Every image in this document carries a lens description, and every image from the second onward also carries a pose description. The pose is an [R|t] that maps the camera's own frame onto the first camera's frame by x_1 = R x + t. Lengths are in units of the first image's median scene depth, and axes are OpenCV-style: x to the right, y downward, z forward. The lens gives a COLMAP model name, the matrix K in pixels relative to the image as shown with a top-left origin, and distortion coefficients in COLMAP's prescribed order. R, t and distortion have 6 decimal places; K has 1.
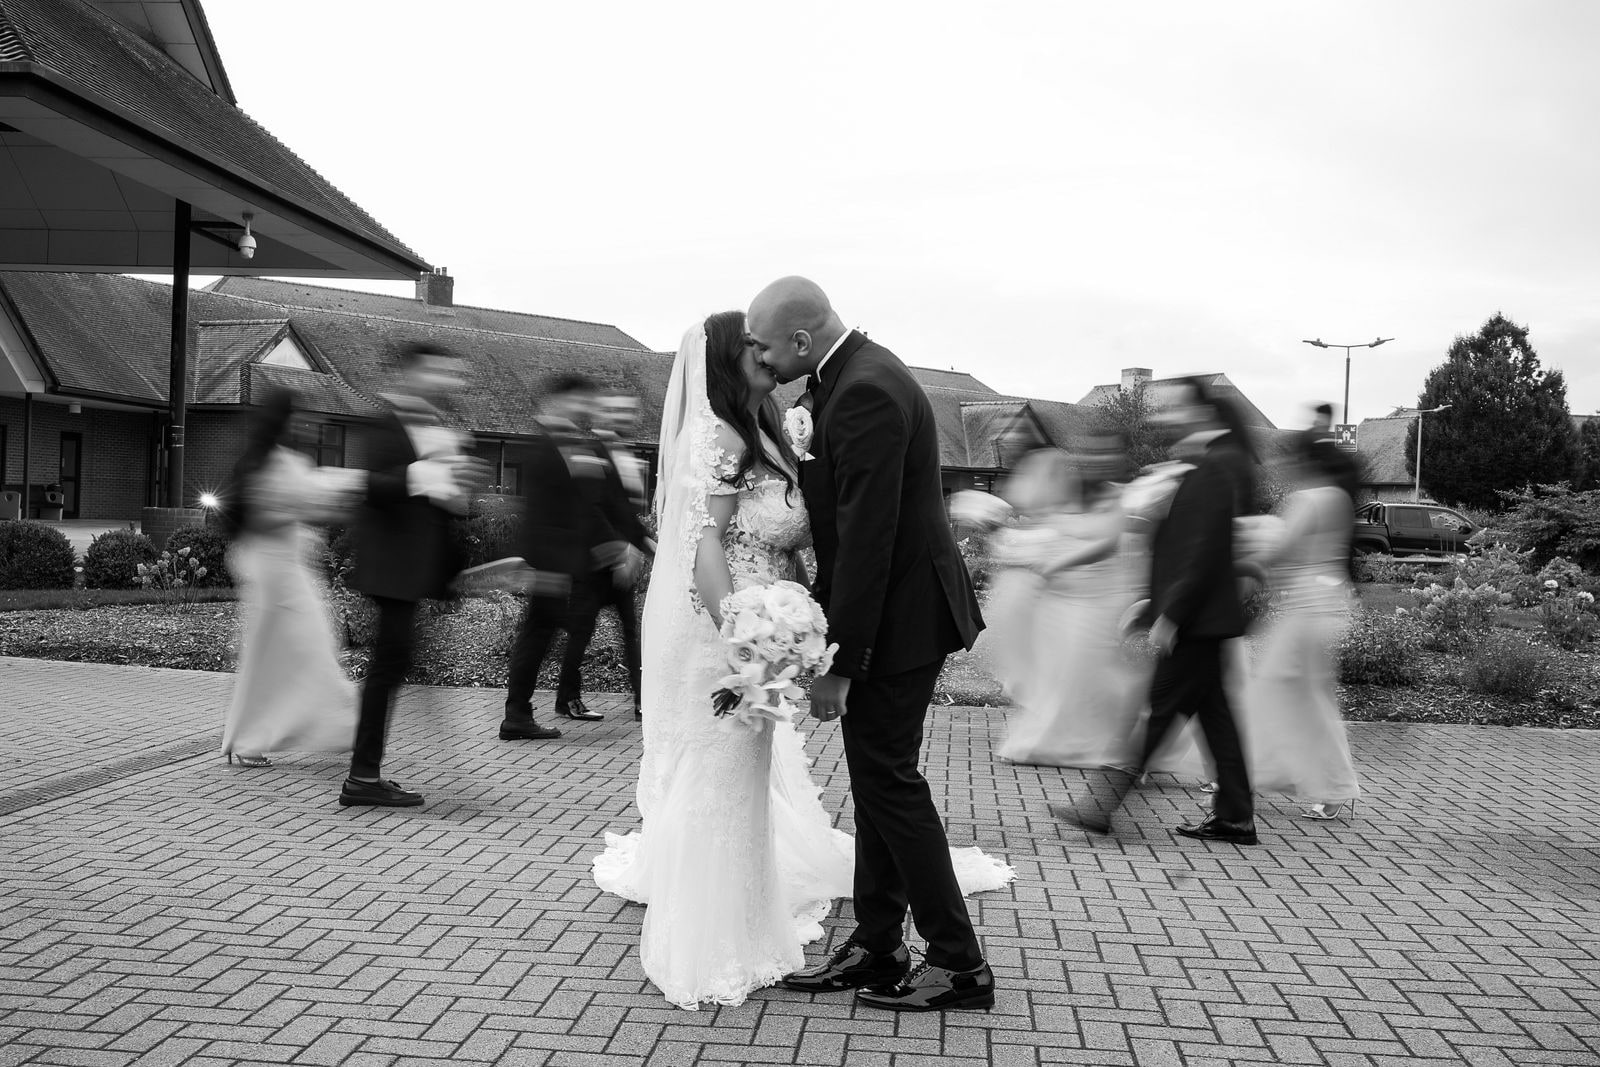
lens RADIAL K [[1528.6, 0, 800.0], [0, 1528.6, 533.5], [0, 0, 1]] dist [-0.021626, 0.074405]
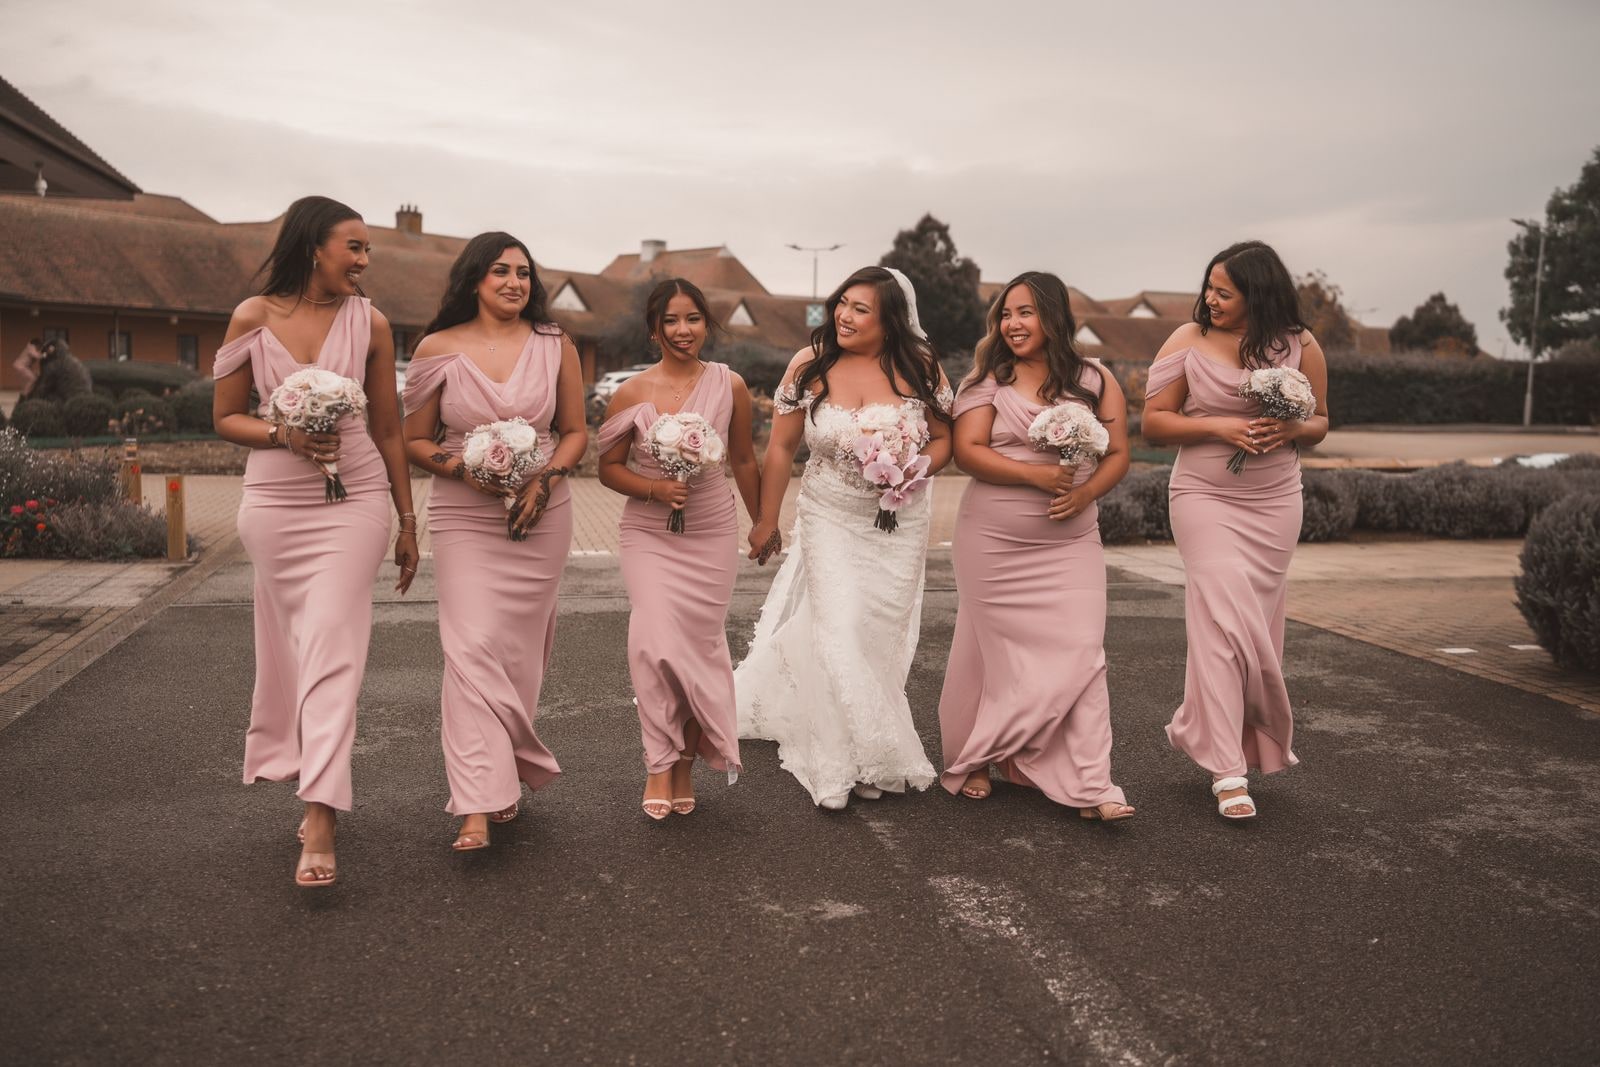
lens RADIAL K [[1528.6, 0, 800.0], [0, 1528.6, 533.5], [0, 0, 1]] dist [-0.021626, 0.074405]
pose [[0.949566, -0.045021, 0.310319, -0.070127], [0.014036, 0.994750, 0.101369, -0.004550], [-0.313253, -0.091901, 0.945212, -0.239269]]
